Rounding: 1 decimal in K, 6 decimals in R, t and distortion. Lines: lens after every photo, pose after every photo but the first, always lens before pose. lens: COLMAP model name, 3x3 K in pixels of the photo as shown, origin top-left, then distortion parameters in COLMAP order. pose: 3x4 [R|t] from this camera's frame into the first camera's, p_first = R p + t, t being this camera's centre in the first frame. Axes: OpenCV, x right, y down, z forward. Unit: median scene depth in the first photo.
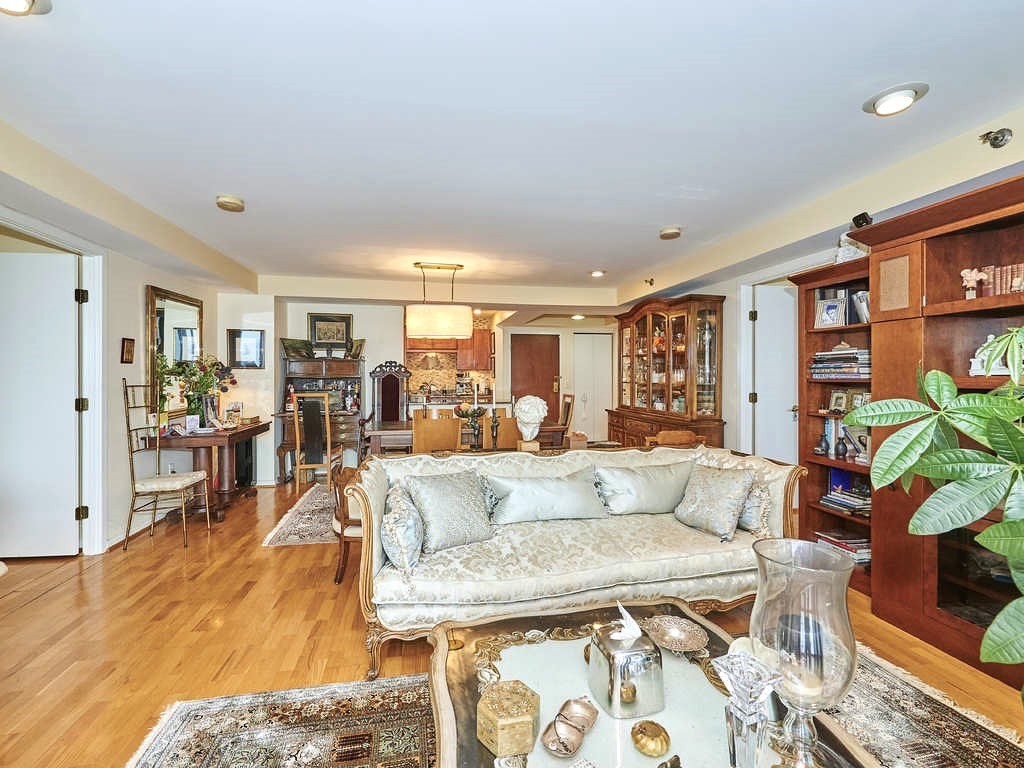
lens RADIAL K [[447.1, 0, 512.2], [0, 447.1, 371.6], [0, 0, 1]] dist [-0.000071, -0.000019]
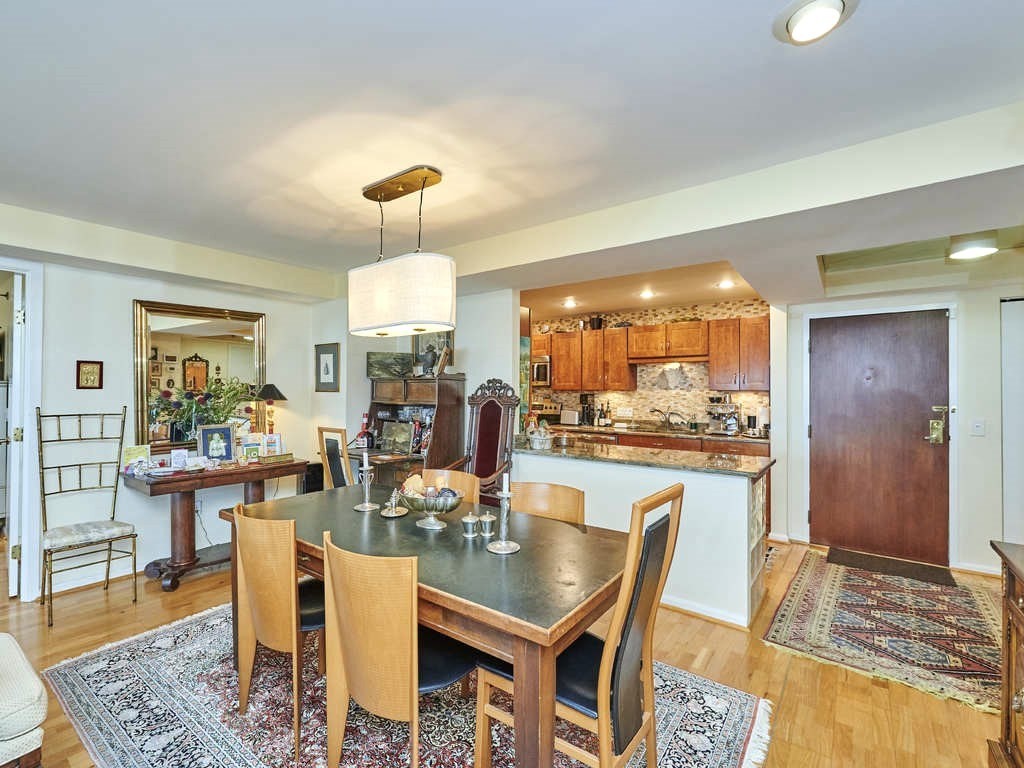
lens RADIAL K [[459.4, 0, 512.0], [0, 459.4, 384.0], [0, 0, 1]] dist [0.001435, 0.000137]
pose [[0.669155, -0.005172, -0.743105, 0.226053], [0.001413, 0.999983, -0.005687, -0.013991], [0.743122, 0.002756, 0.669150, 0.602798]]
